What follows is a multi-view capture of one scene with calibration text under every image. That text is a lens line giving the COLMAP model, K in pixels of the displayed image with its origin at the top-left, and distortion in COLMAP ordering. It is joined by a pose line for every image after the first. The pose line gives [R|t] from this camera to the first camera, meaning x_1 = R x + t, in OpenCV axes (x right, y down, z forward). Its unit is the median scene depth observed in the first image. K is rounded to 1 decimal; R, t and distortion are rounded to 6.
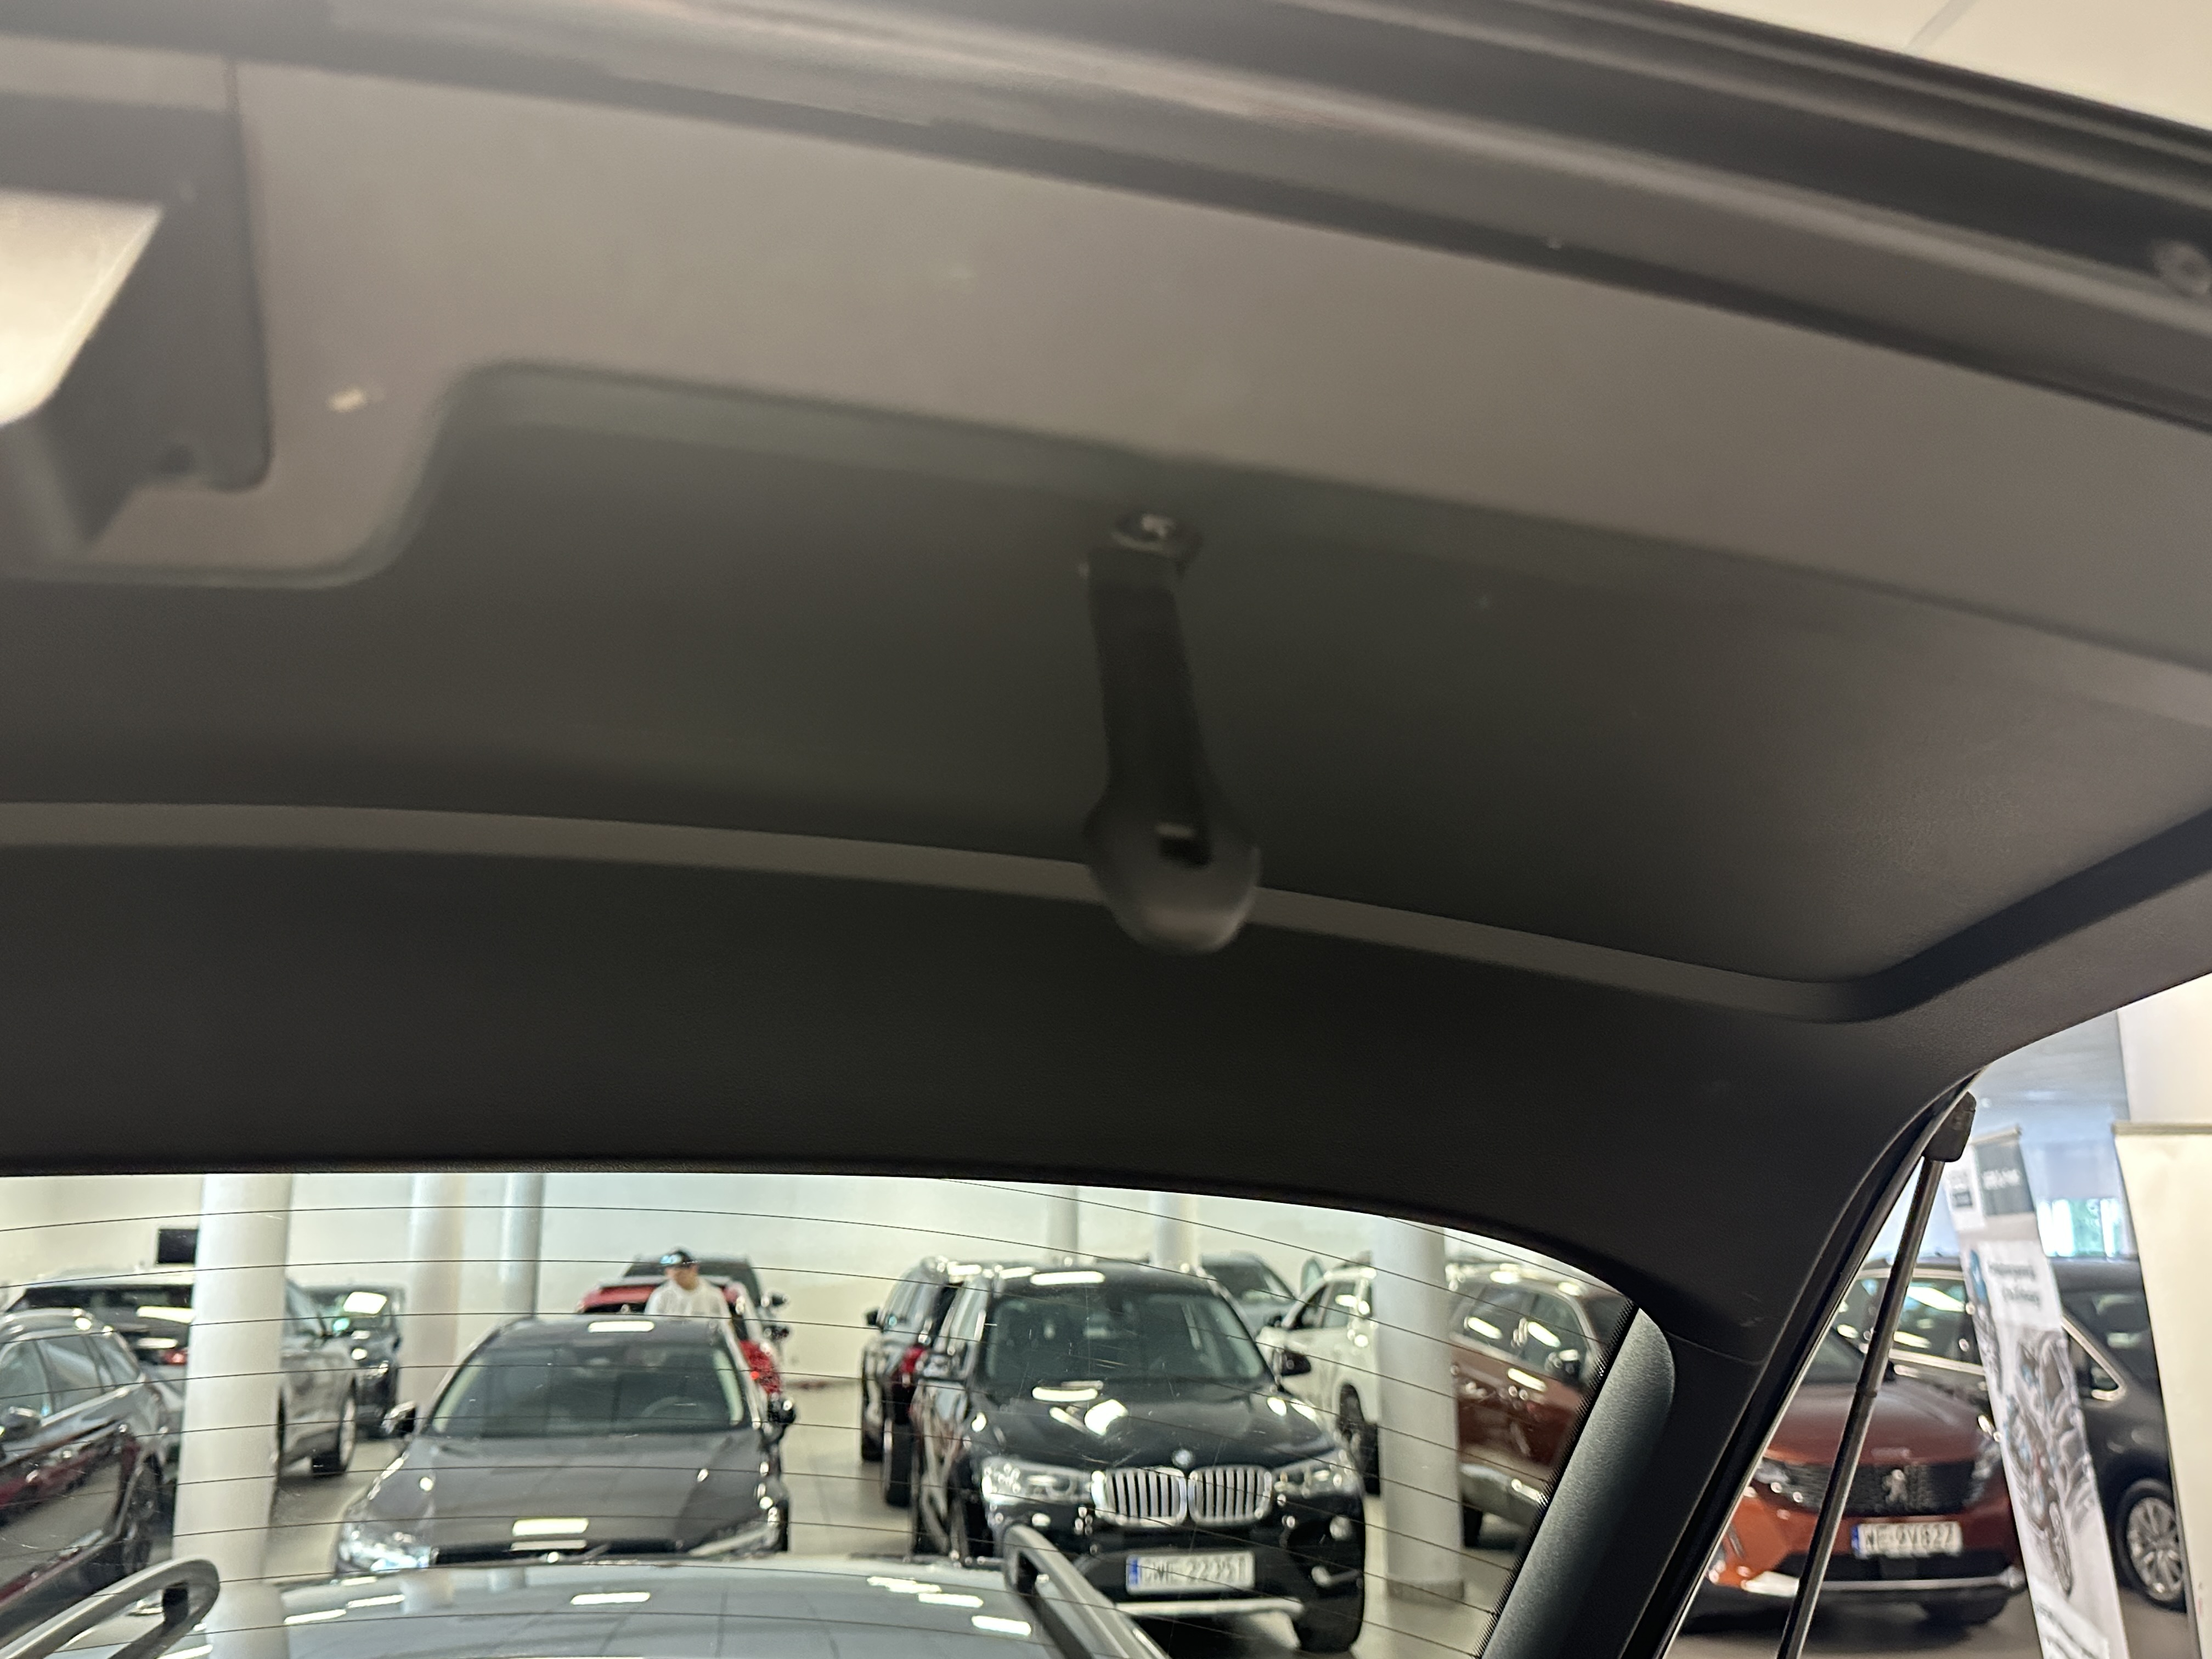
lens RADIAL K [[1965.3, 0, 1096.8], [0, 1965.3, 819.5], [0, 0, 1]] dist [0.058235, -0.089615]
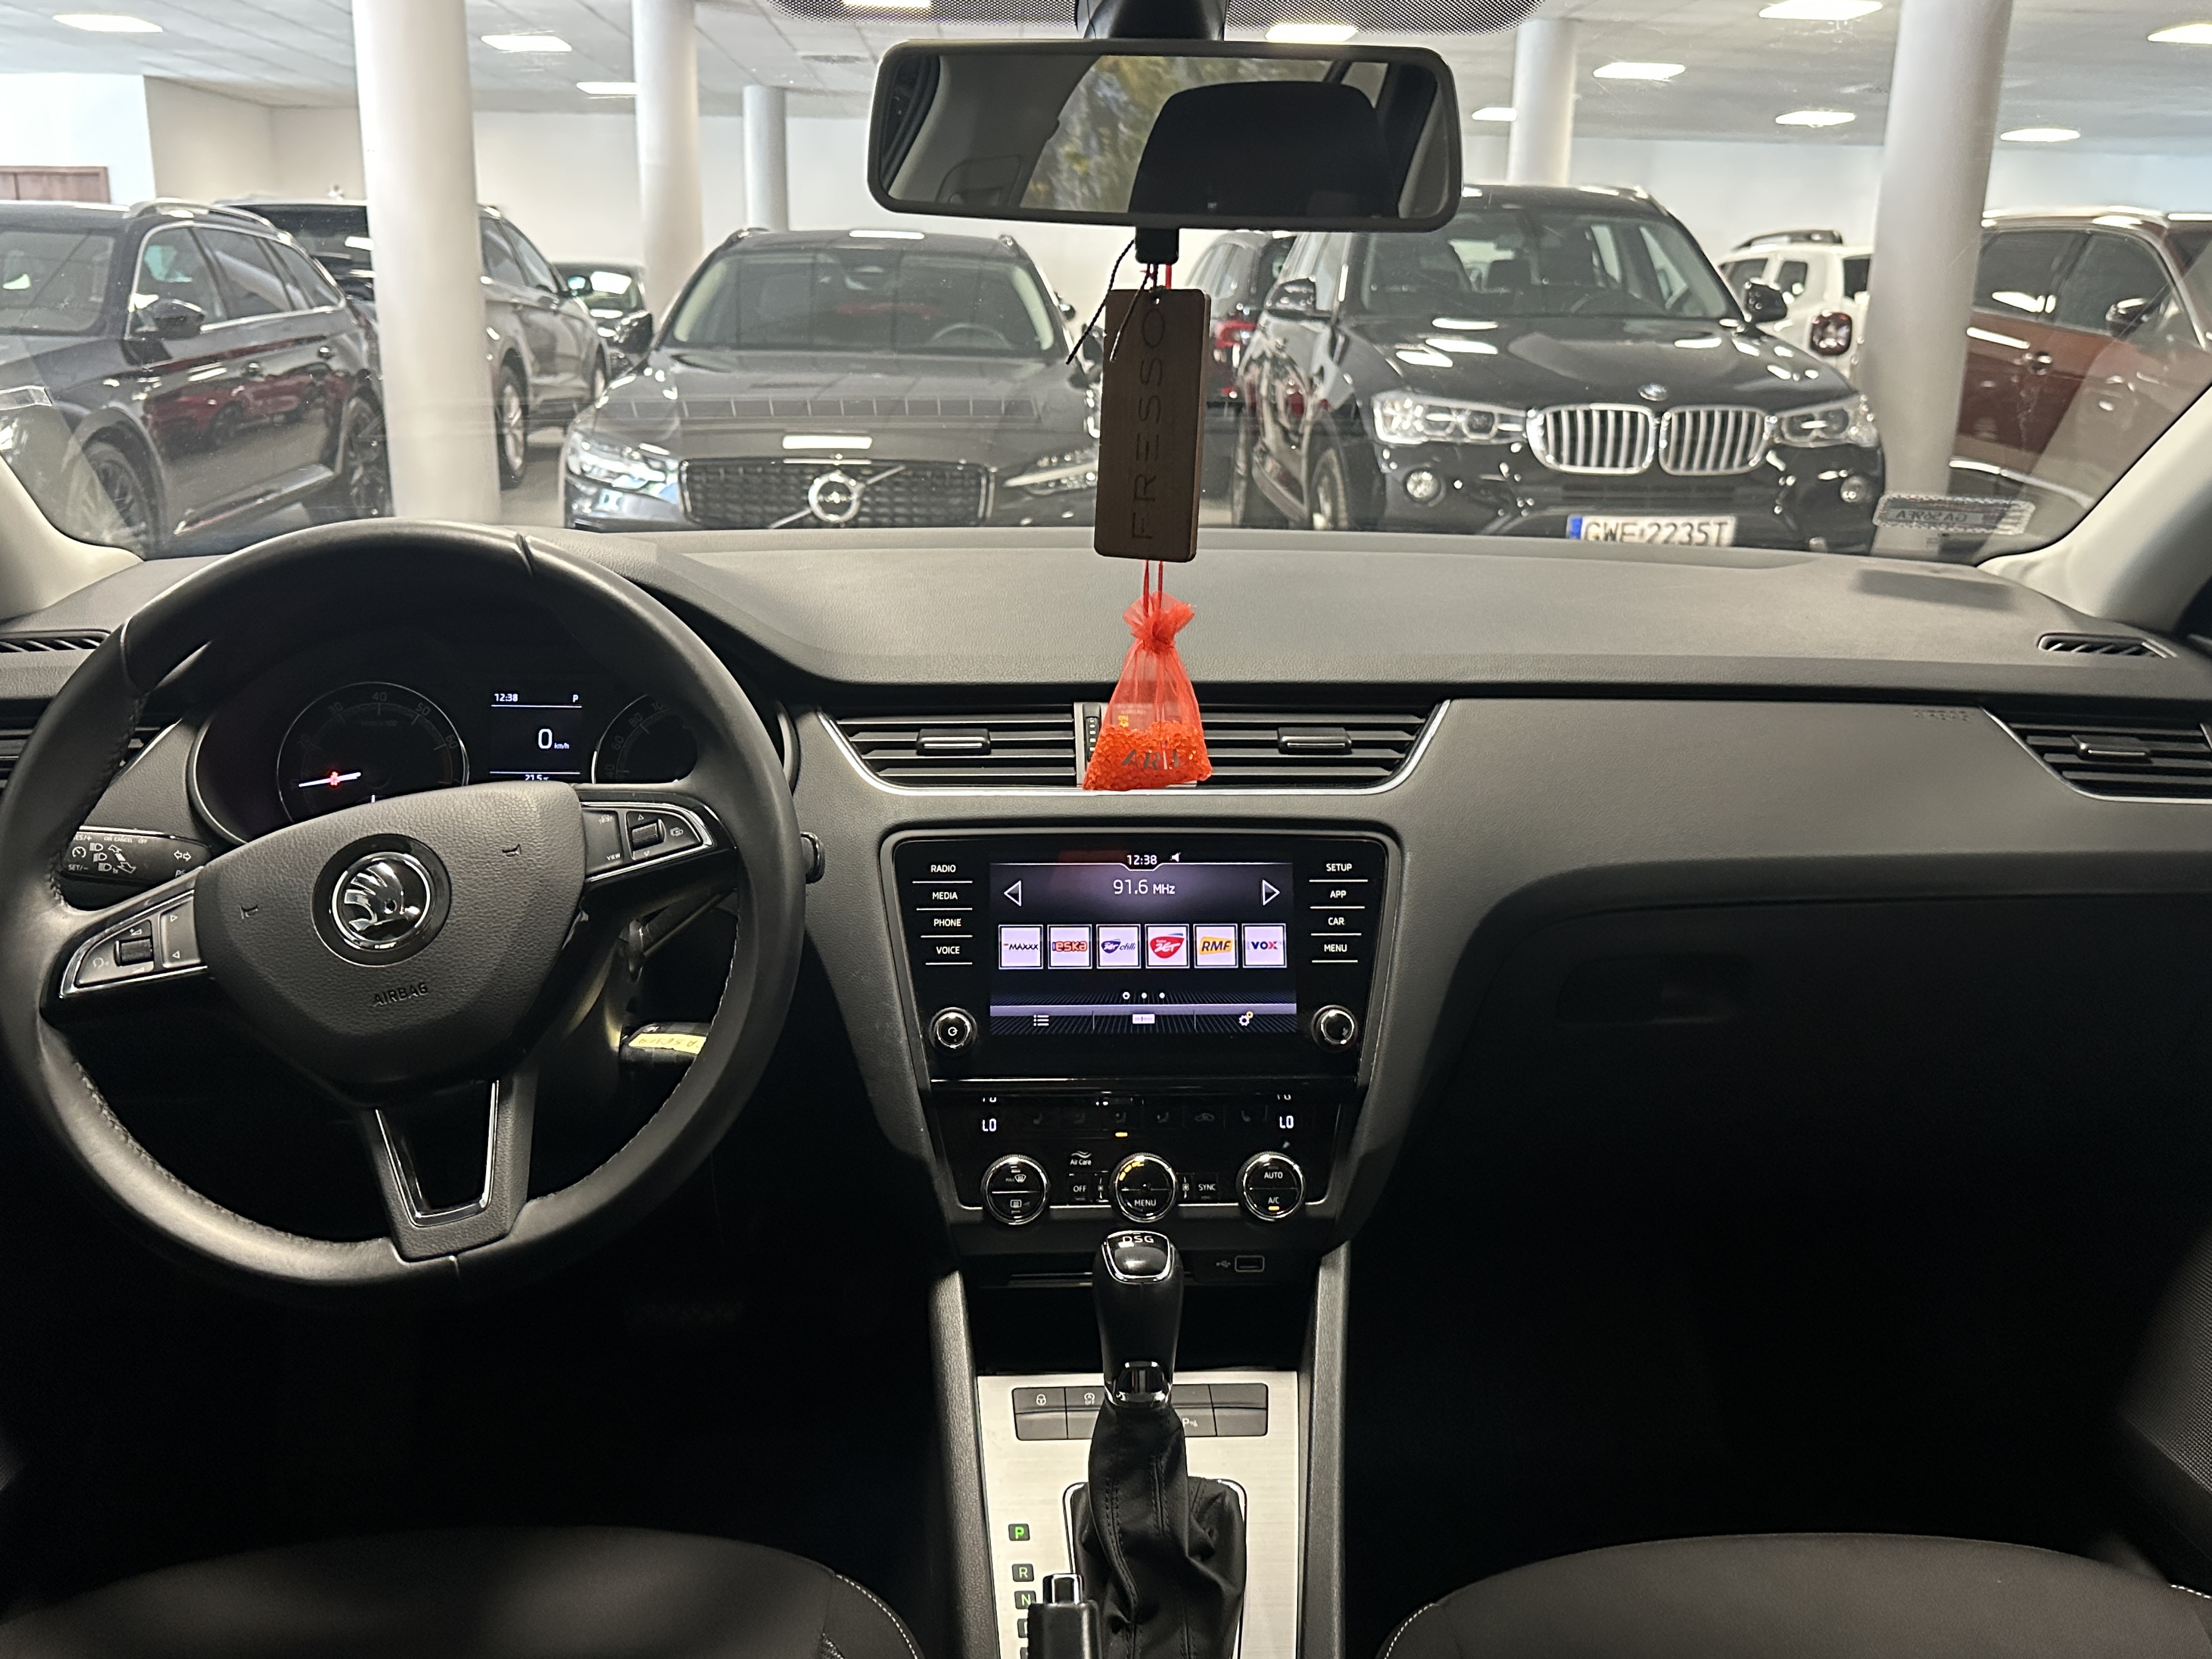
lens RADIAL K [[1965.3, 0, 1104.8], [0, 1965.3, 842.3], [0, 0, 1]] dist [0.058235, -0.089615]
pose [[0.992865, 0.052783, -0.106927, -0.071562], [0.002004, 0.889185, 0.457544, 0.132605], [0.119228, -0.454493, 0.882735, 0.242132]]
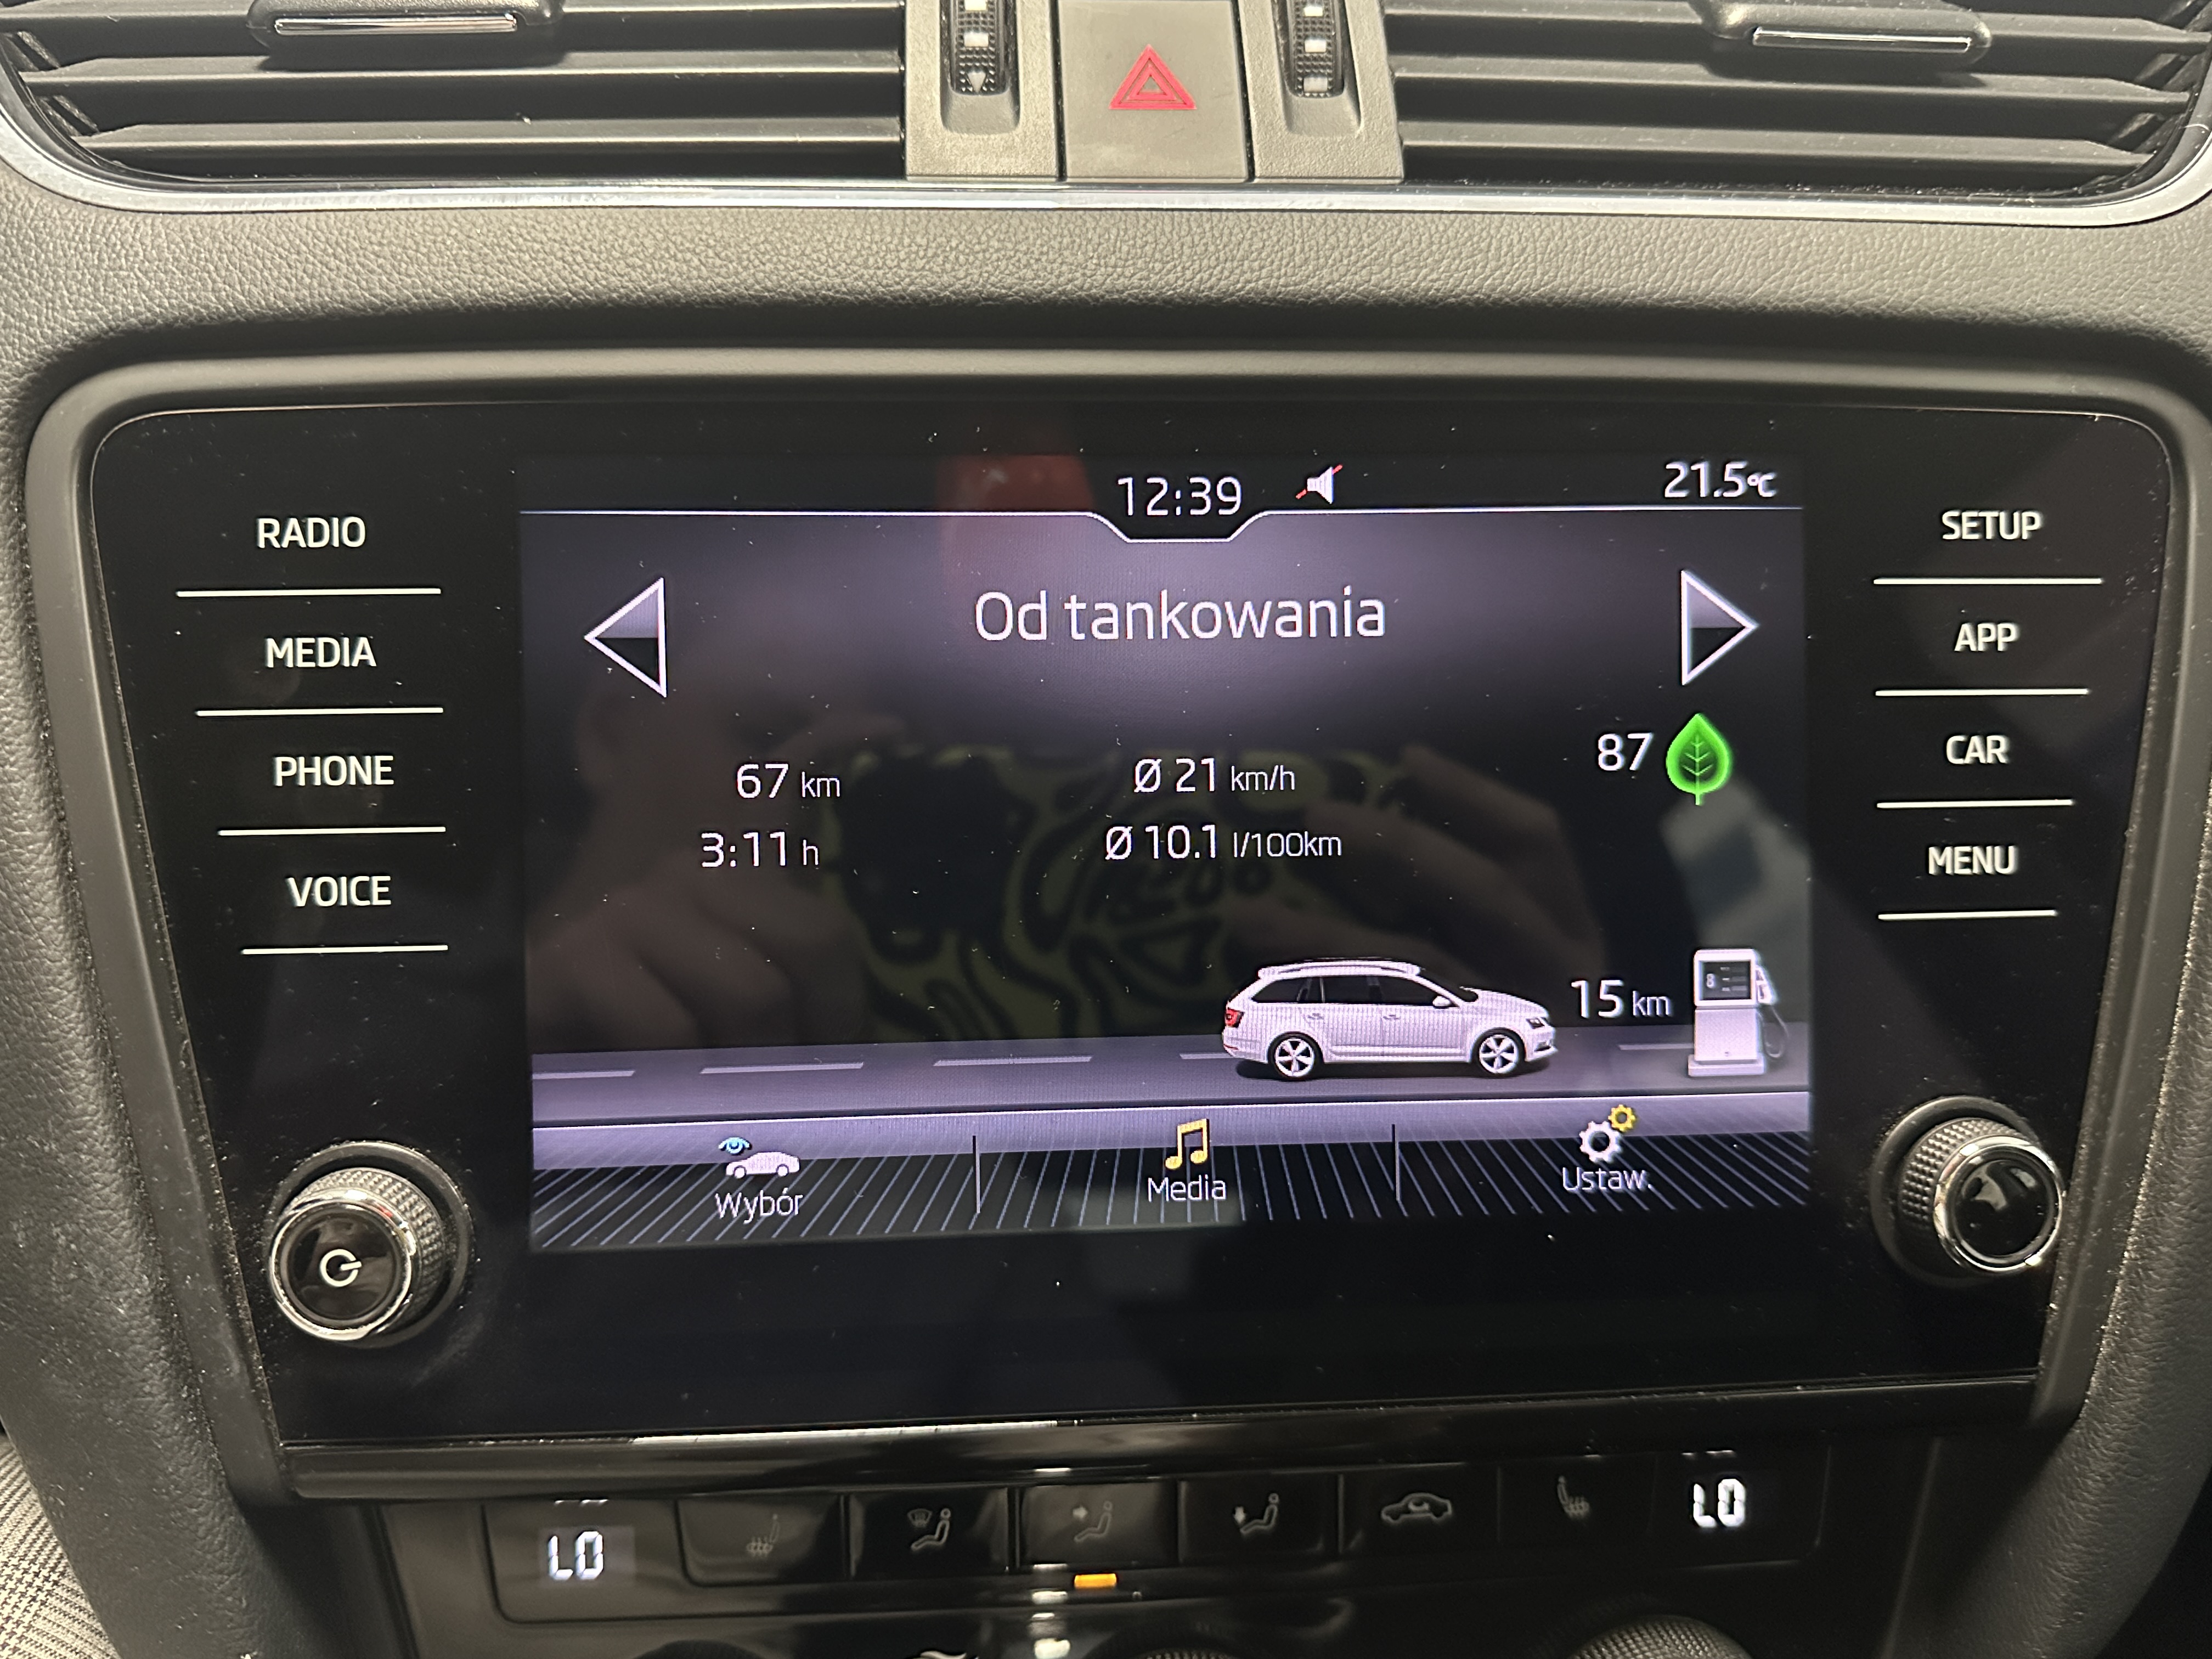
lens RADIAL K [[1681.0, 0, 1107.3], [0, 1681.0, 843.8], [0, 0, 1]] dist [0.006850, -0.010960]
pose [[0.993872, 0.066280, -0.088459, -0.081679], [0.000827, 0.795801, 0.605558, 0.182975], [0.110532, -0.601920, 0.790869, 0.335083]]
